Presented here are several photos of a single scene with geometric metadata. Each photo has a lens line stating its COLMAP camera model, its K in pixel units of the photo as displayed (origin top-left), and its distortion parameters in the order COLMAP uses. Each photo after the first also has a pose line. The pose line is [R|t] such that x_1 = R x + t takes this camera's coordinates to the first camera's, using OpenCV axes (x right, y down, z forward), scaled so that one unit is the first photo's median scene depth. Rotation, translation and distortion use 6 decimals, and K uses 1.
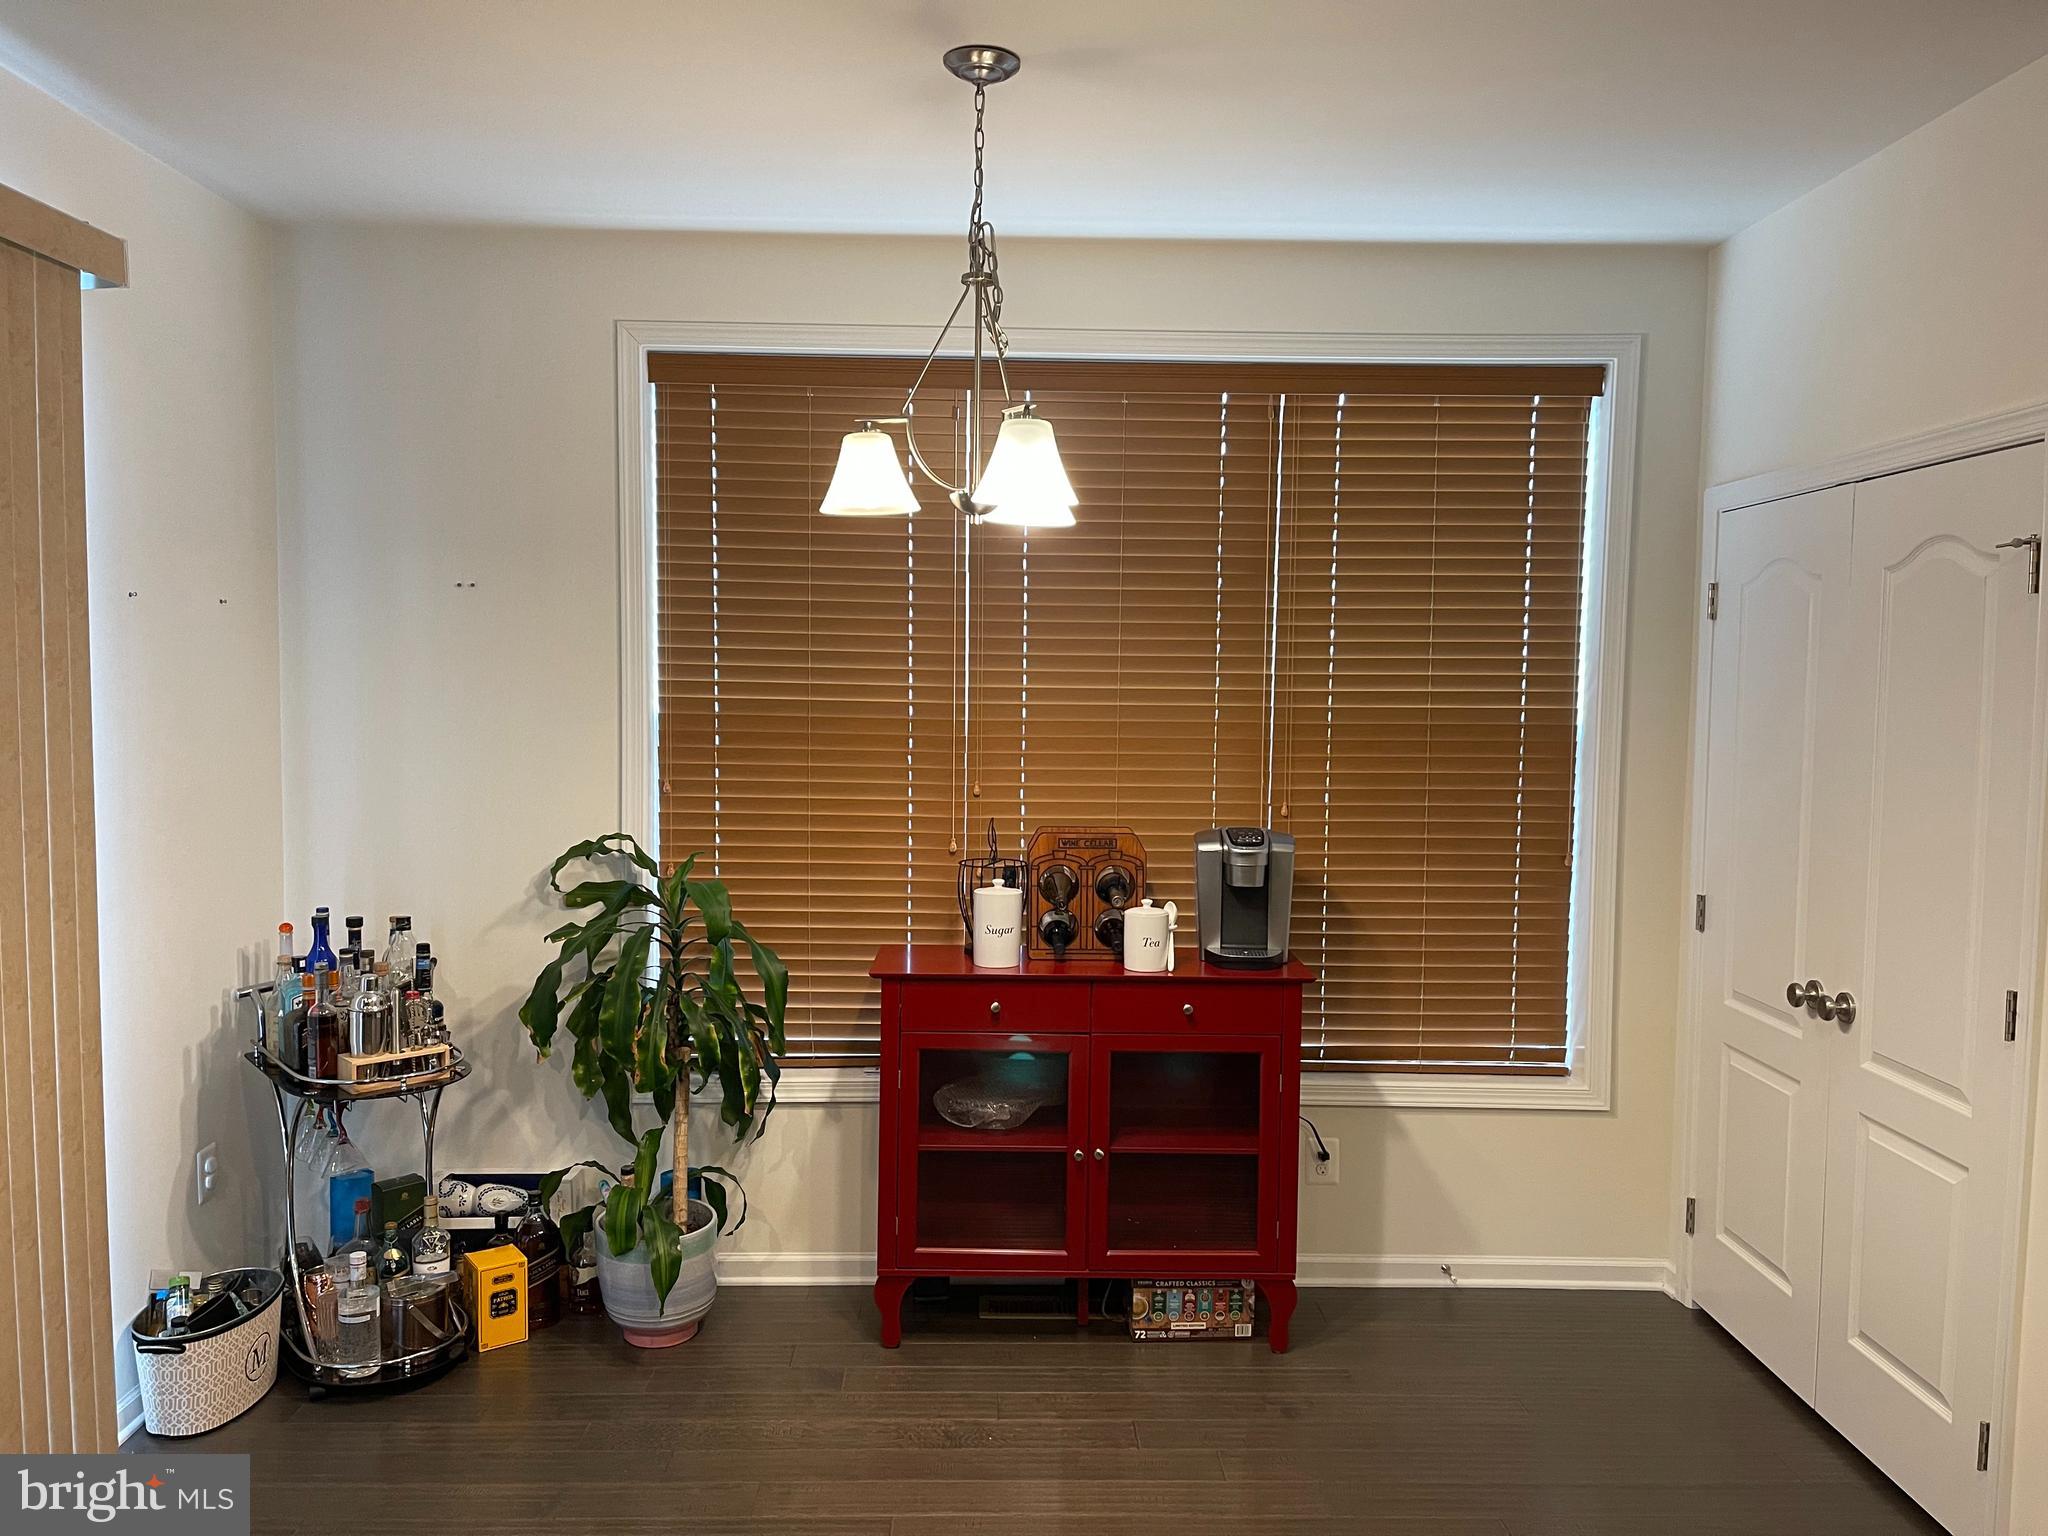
lens RADIAL K [[1546.3, 0, 1024.6], [0, 1546.3, 779.1], [0, 0, 1]] dist [0.074730, -0.084158]
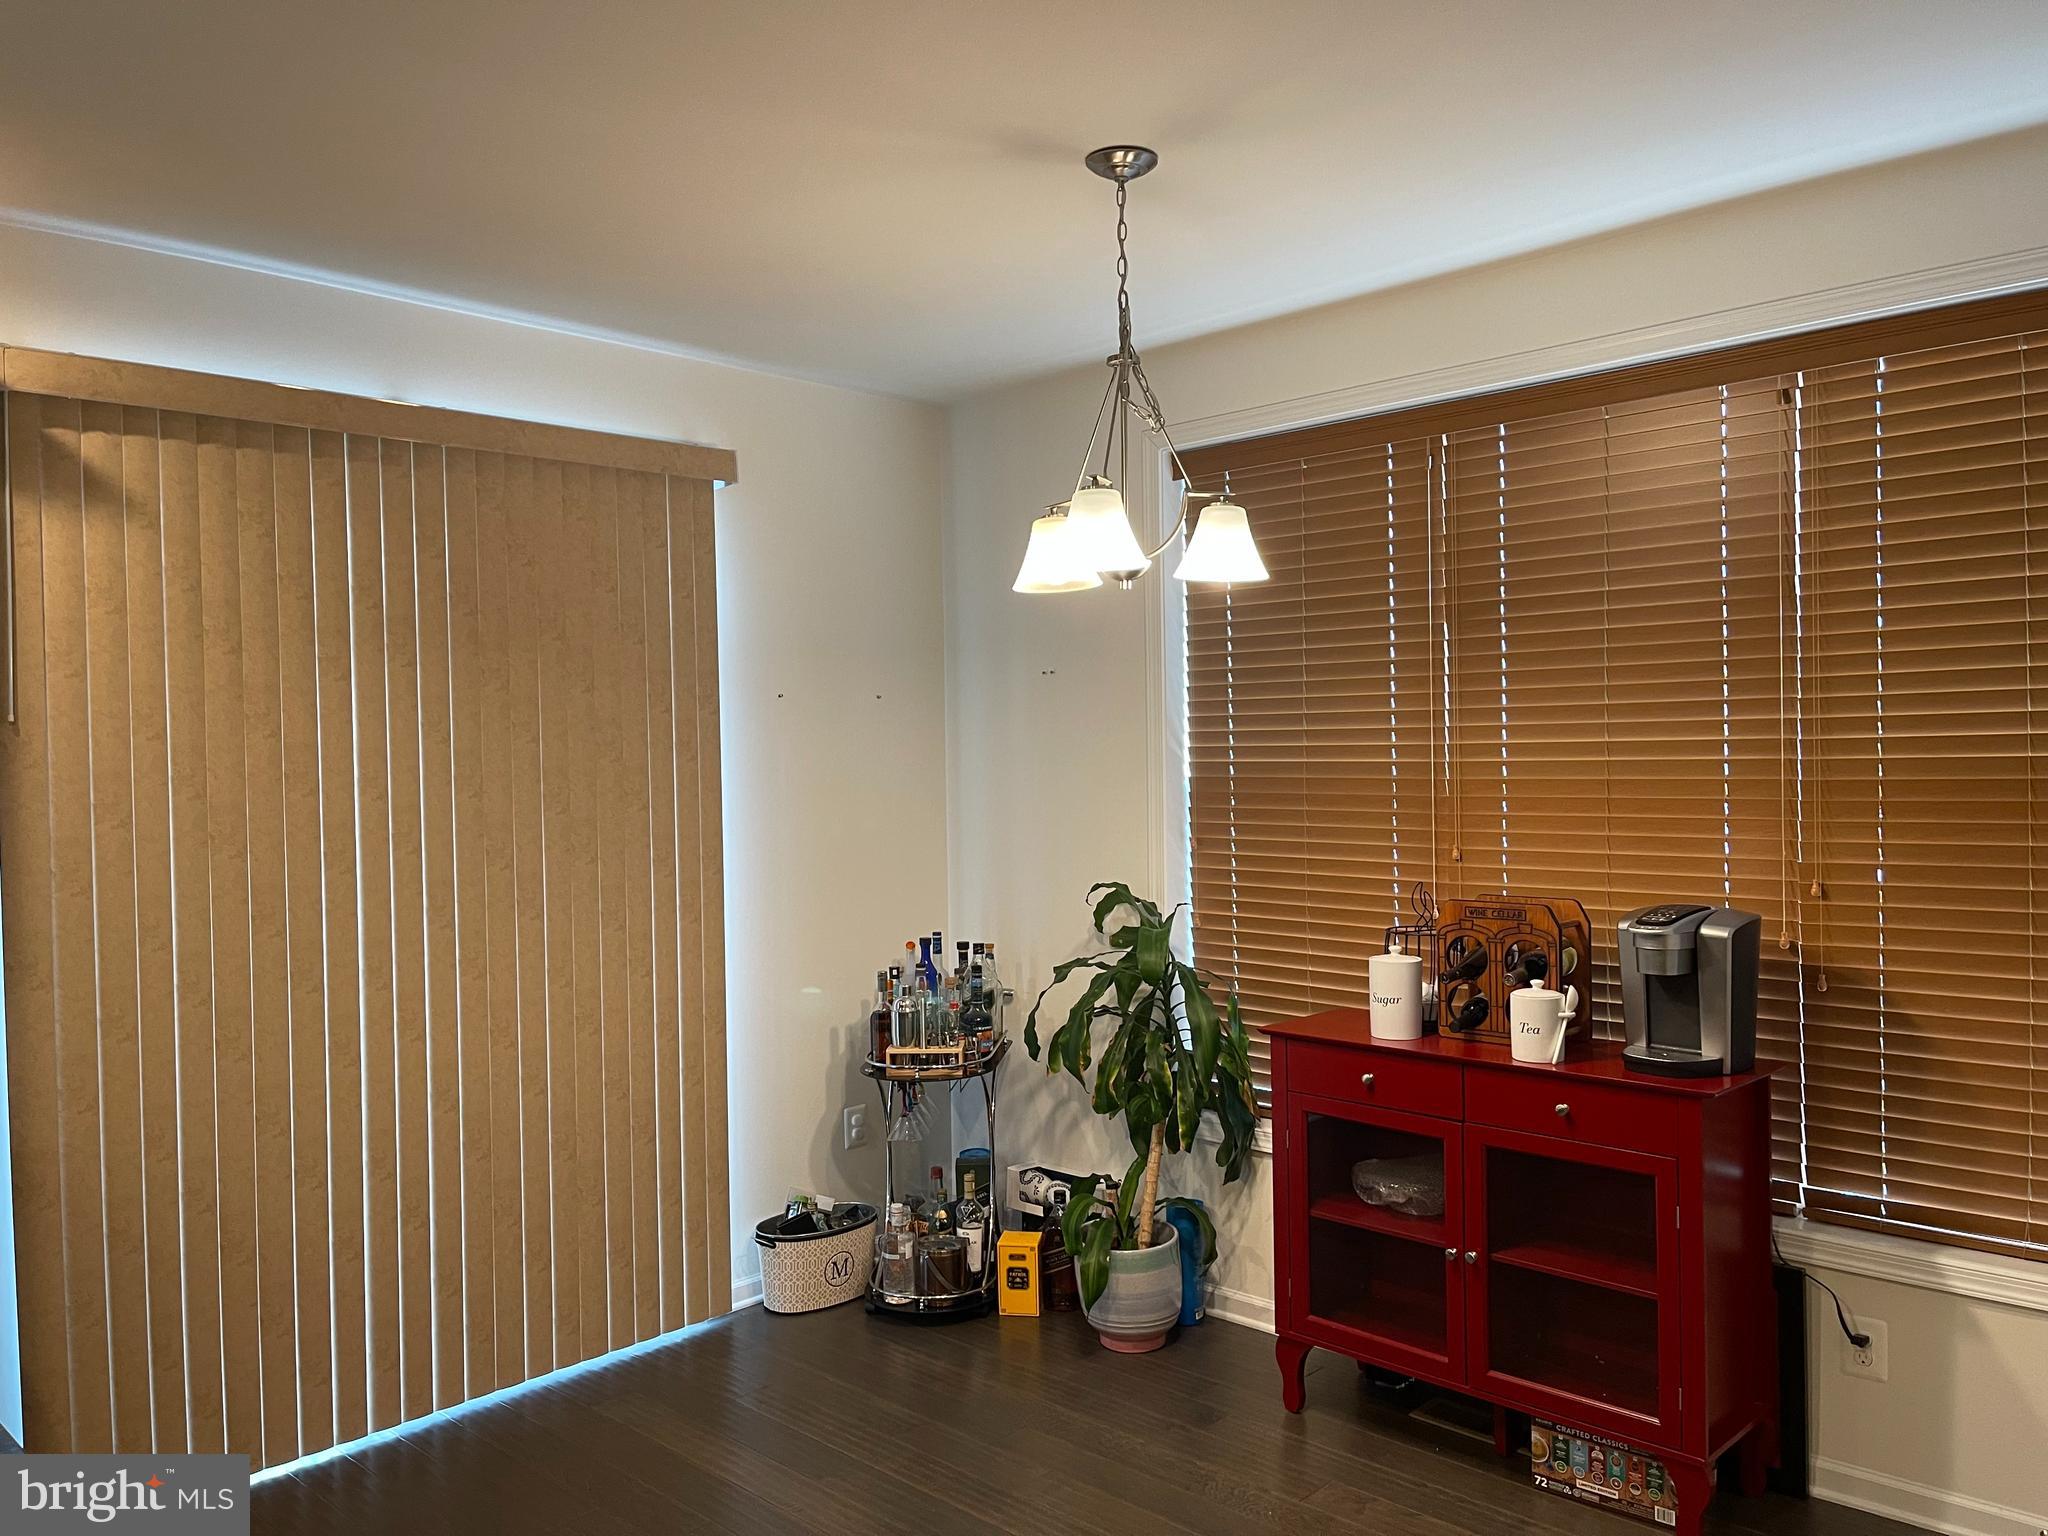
lens RADIAL K [[1546.3, 0, 1010.1], [0, 1546.3, 783.6], [0, 0, 1]] dist [0.074730, -0.084158]
pose [[0.702218, -0.008593, -0.711910, 0.494249], [-0.024170, 0.999063, -0.035901, 0.005439], [0.711551, 0.042417, 0.701353, 0.157340]]
